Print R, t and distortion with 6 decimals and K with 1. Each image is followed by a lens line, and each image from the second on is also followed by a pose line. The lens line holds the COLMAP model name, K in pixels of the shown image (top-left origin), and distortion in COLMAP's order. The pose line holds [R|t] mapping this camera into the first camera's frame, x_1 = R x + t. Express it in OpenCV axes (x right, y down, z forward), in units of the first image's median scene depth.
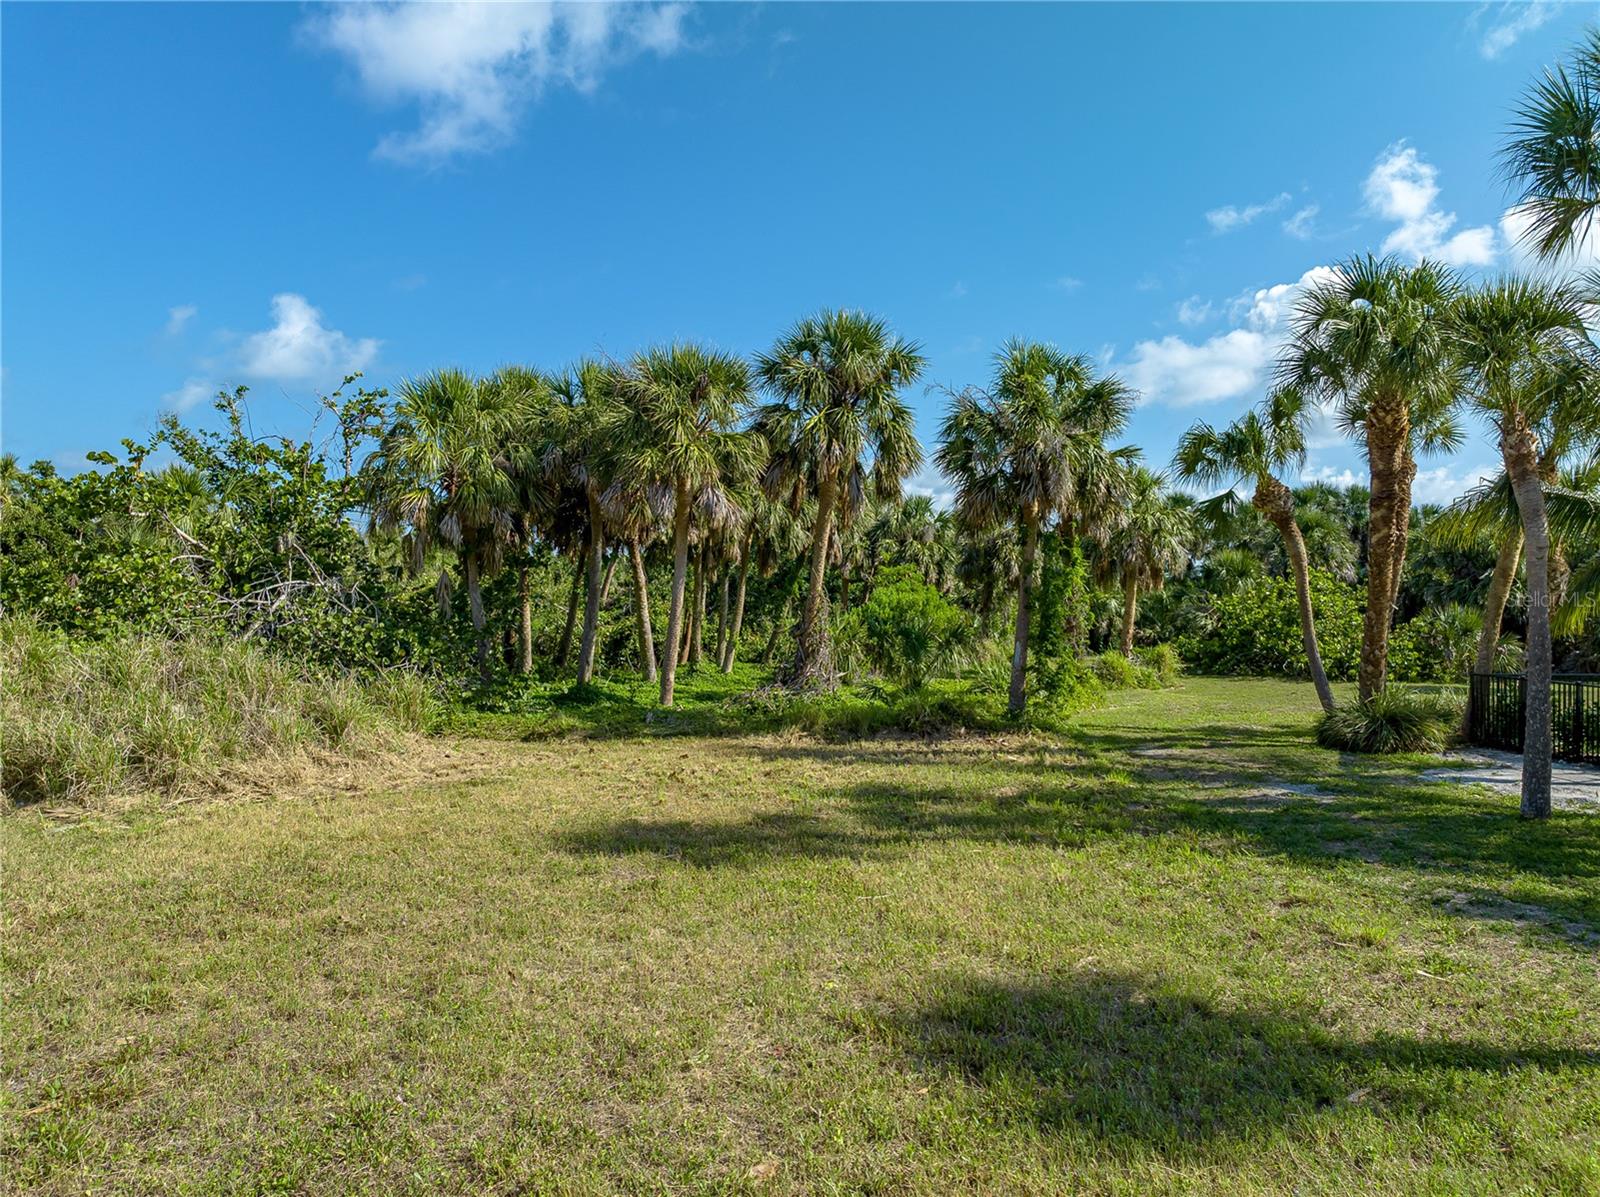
lens RADIAL K [[1138.6, 0, 800.0], [0, 1138.6, 598.5], [0, 0, 1]] dist [-0.019303, 0.021464]
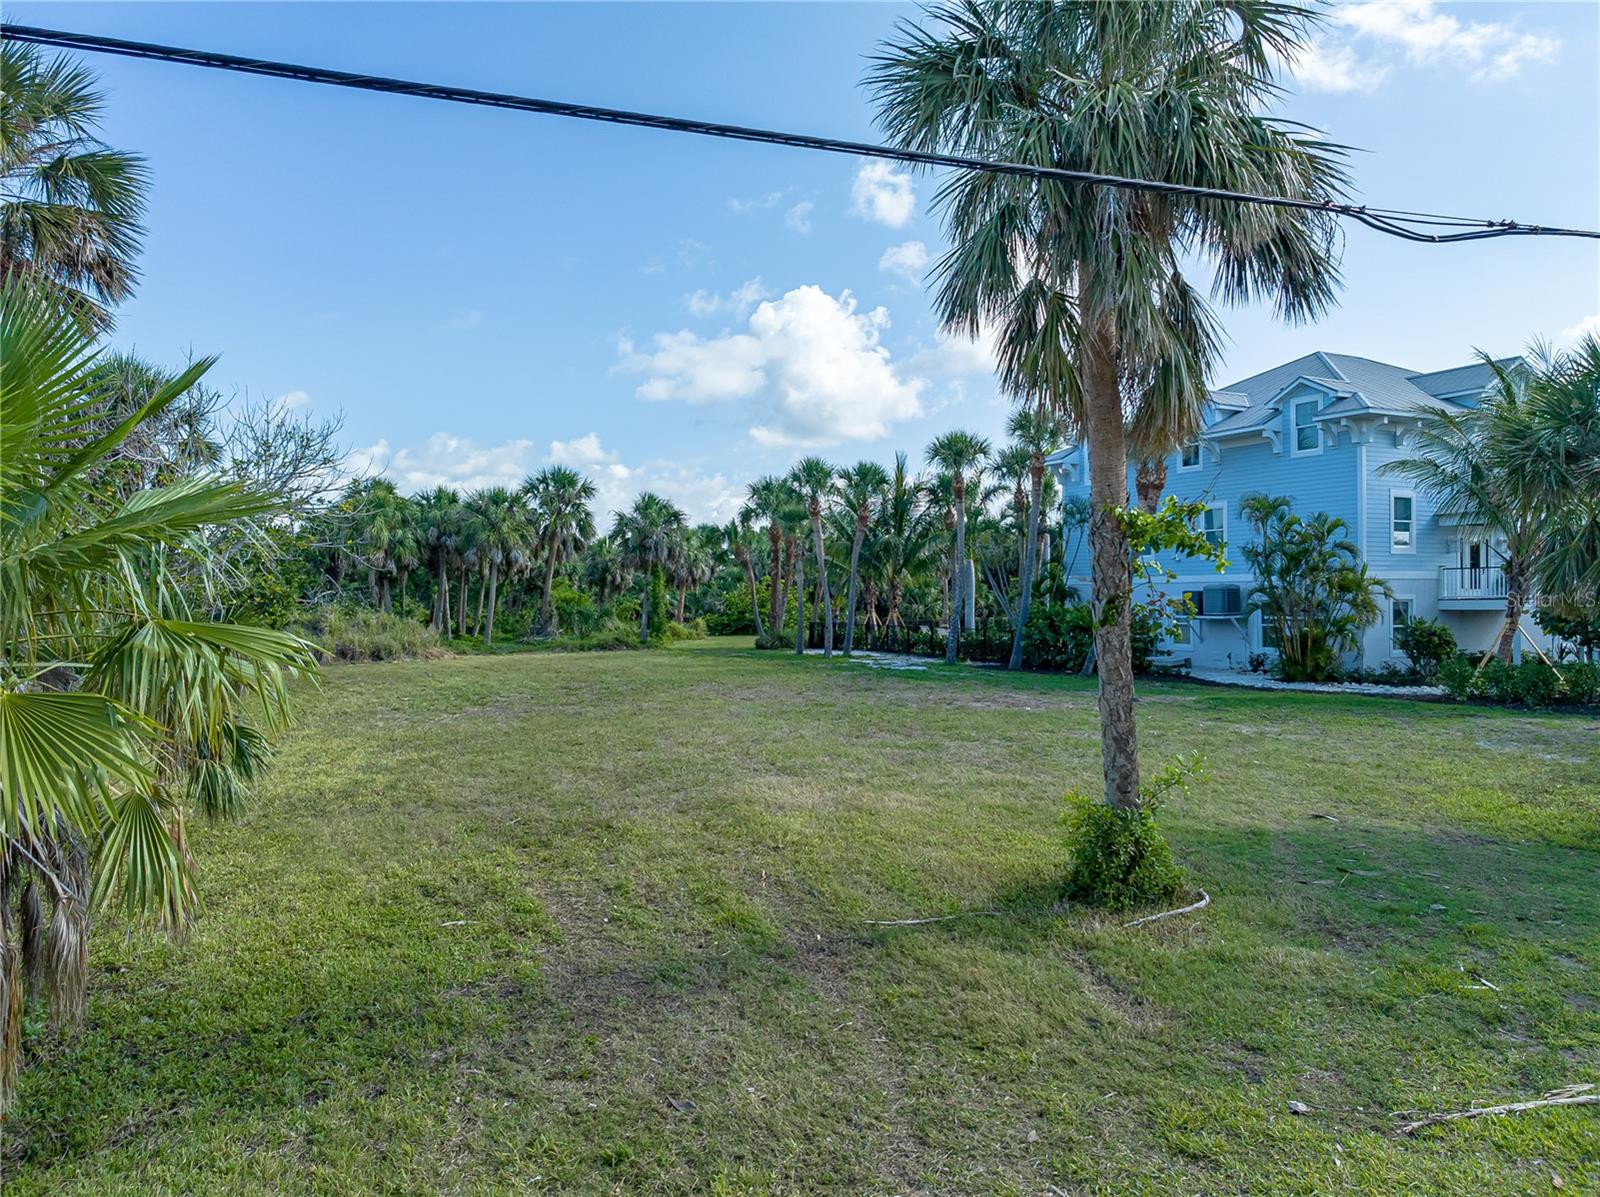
lens RADIAL K [[1138.6, 0, 800.0], [0, 1138.6, 598.5], [0, 0, 1]] dist [-0.019303, 0.021464]
pose [[0.918878, -0.011551, 0.394372, -0.554637], [0.009802, 0.999931, 0.006450, -0.007516], [-0.394420, -0.002062, 0.918928, -1.649633]]
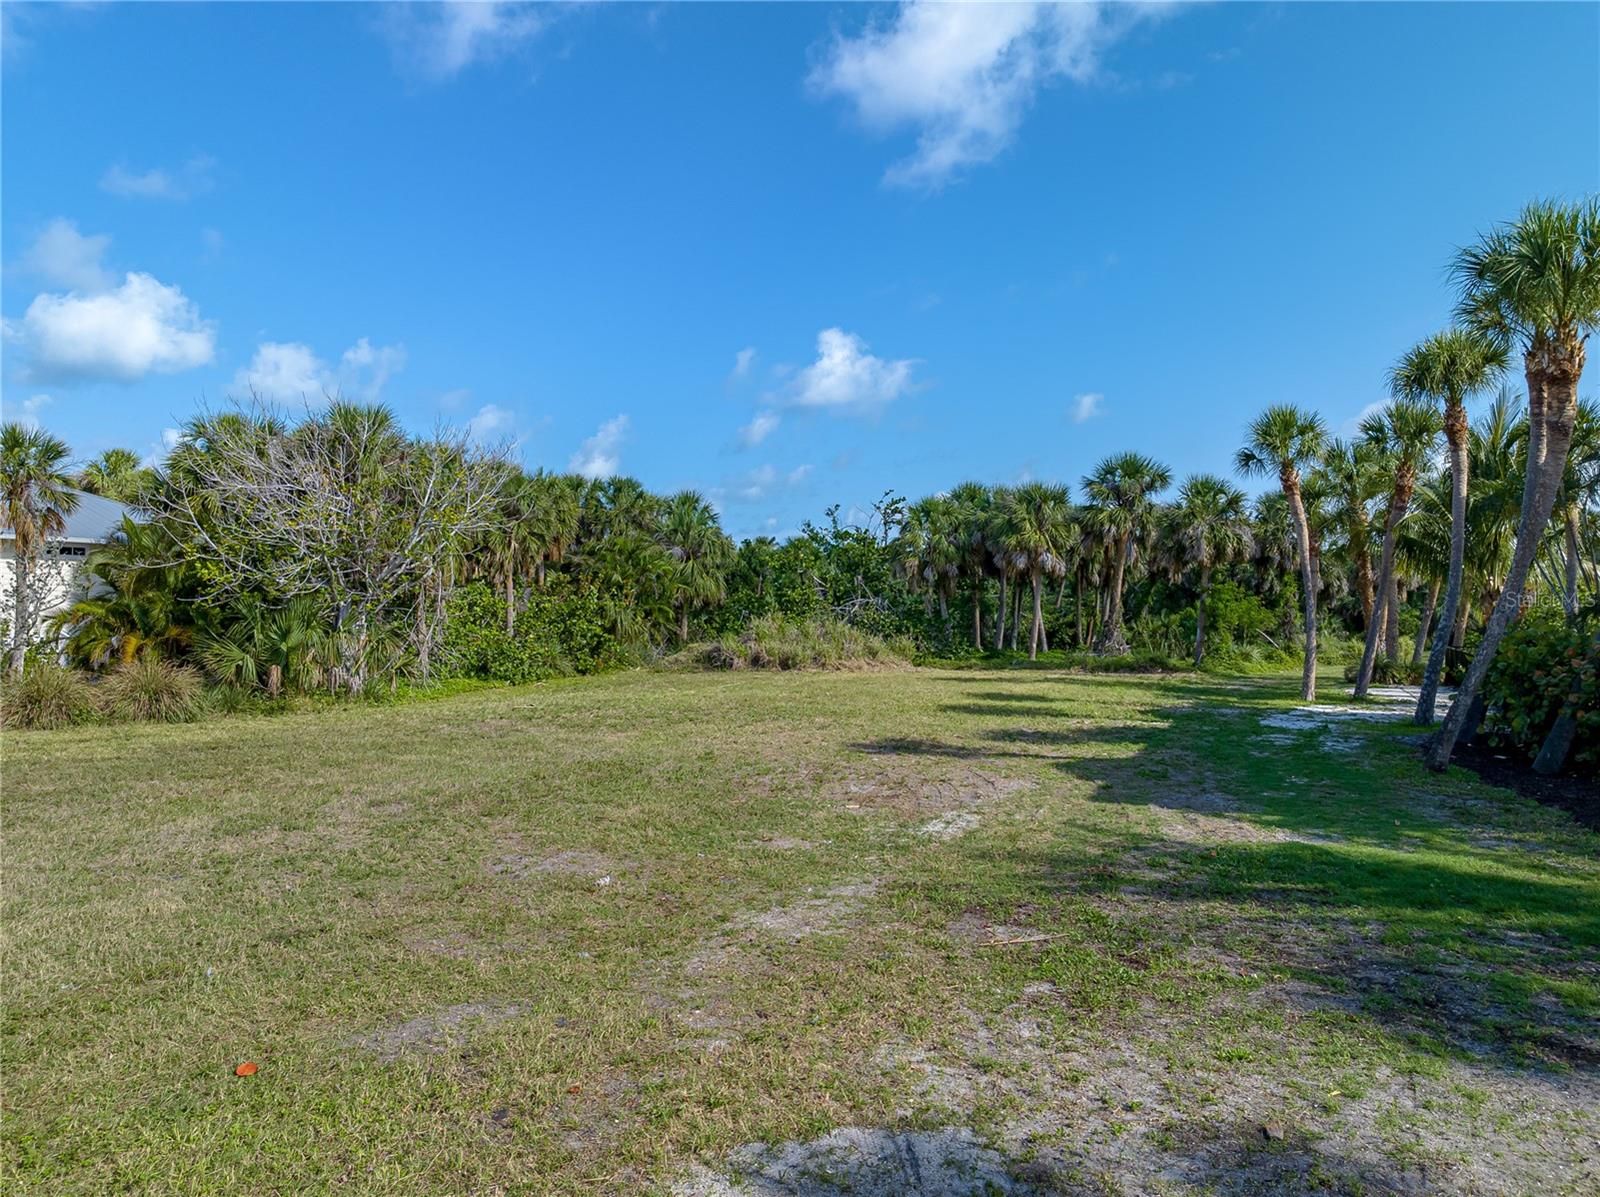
lens RADIAL K [[1138.6, 0, 800.0], [0, 1138.6, 598.5], [0, 0, 1]] dist [-0.019303, 0.021464]
pose [[0.889016, -0.008570, -0.457796, 0.561753], [0.005823, 0.999956, -0.007412, -0.001012], [0.457839, 0.003923, 0.889026, -1.241898]]
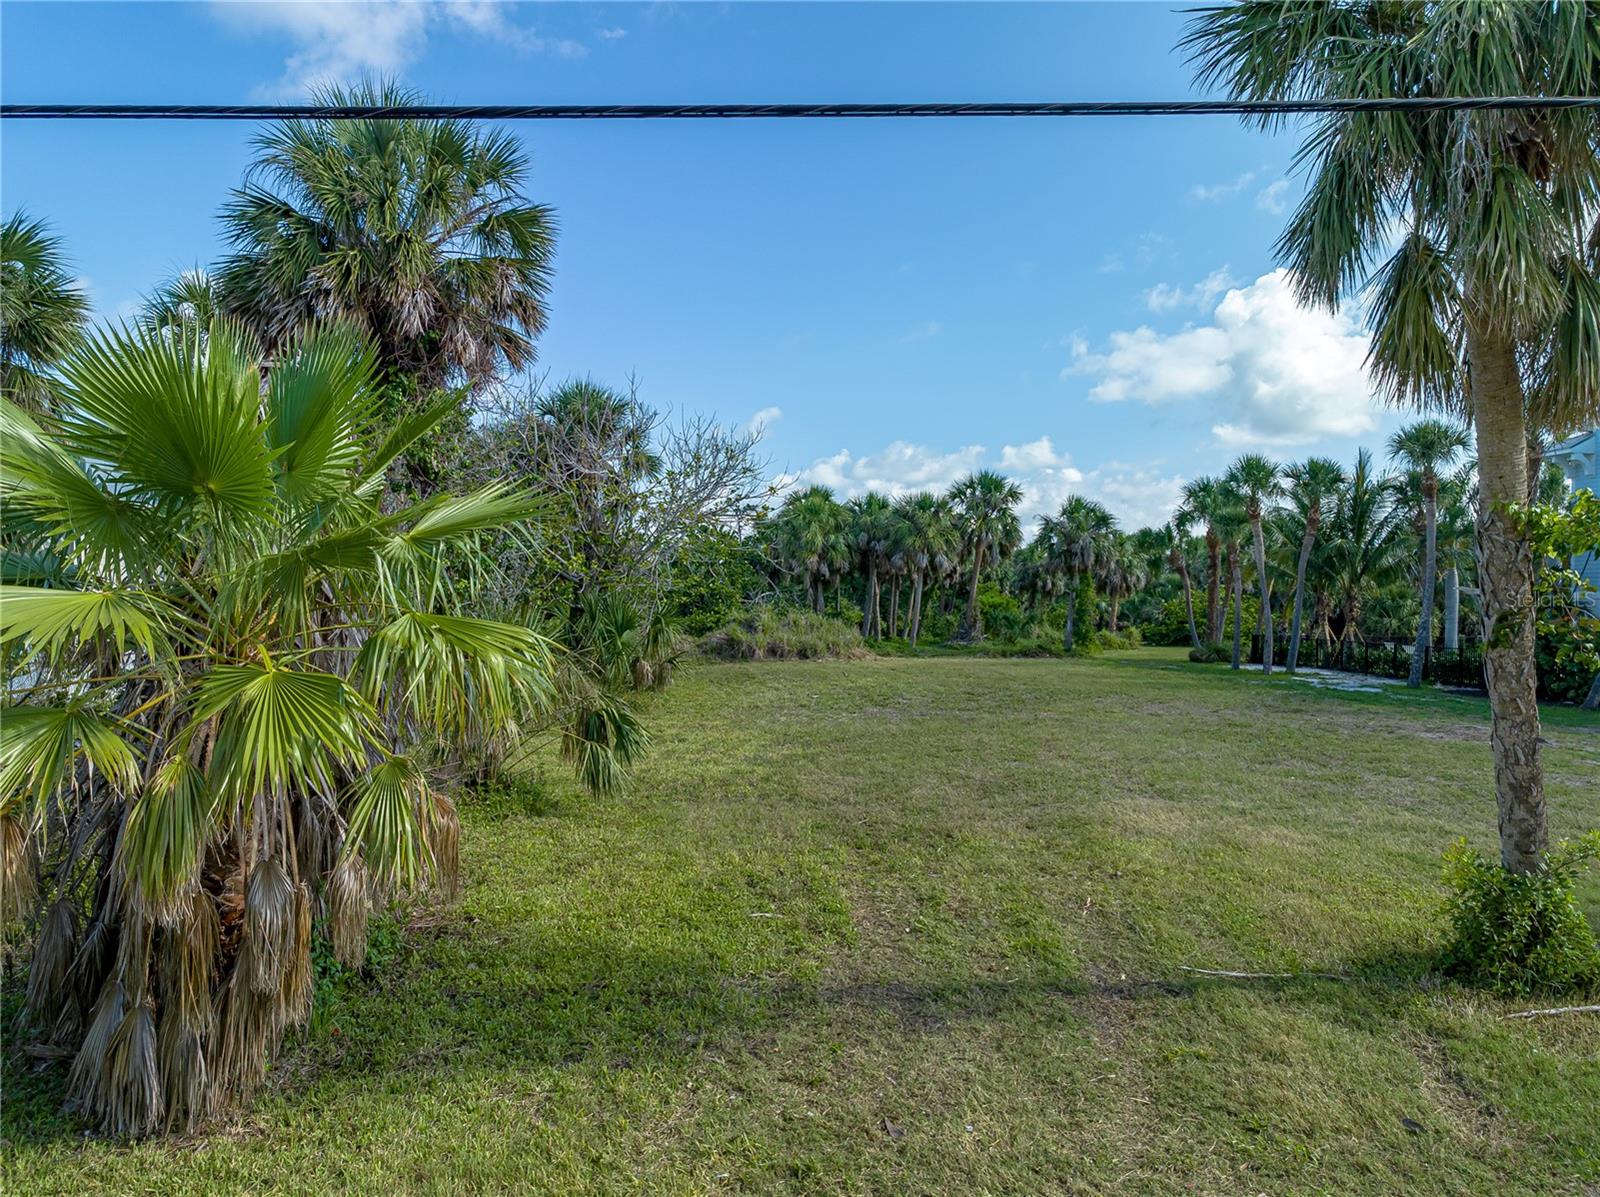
lens RADIAL K [[1149.7, 0, 800.0], [0, 1149.7, 598.5], [0, 0, 1]] dist [-0.029686, 0.028913]
pose [[0.999784, 0.008034, 0.019159, -0.495976], [-0.008057, 0.999967, 0.001158, -0.007253], [-0.019149, -0.001312, 0.999816, -1.651660]]
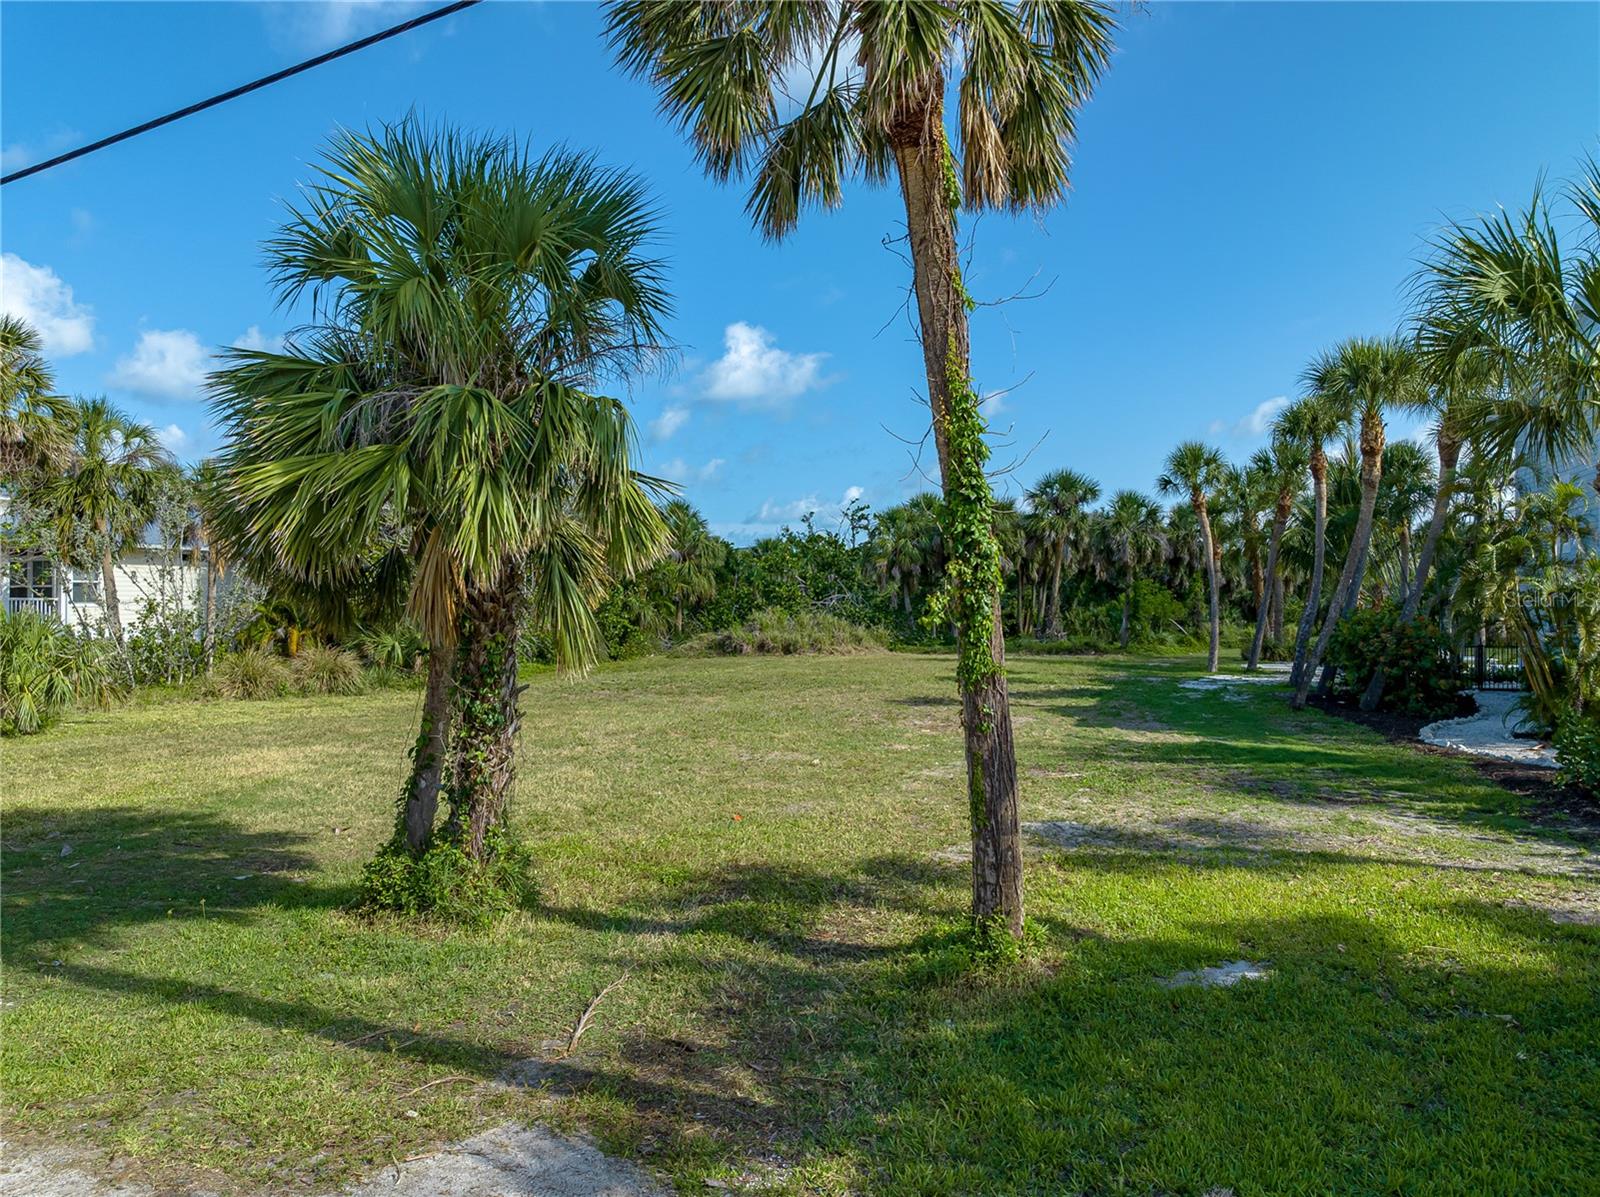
lens RADIAL K [[1138.6, 0, 800.0], [0, 1138.6, 598.5], [0, 0, 1]] dist [-0.019303, 0.021464]
pose [[0.919897, -0.010946, -0.392007, 0.586108], [0.011057, 0.999937, -0.001974, -0.002902], [0.392004, -0.002518, 0.919960, -1.692084]]
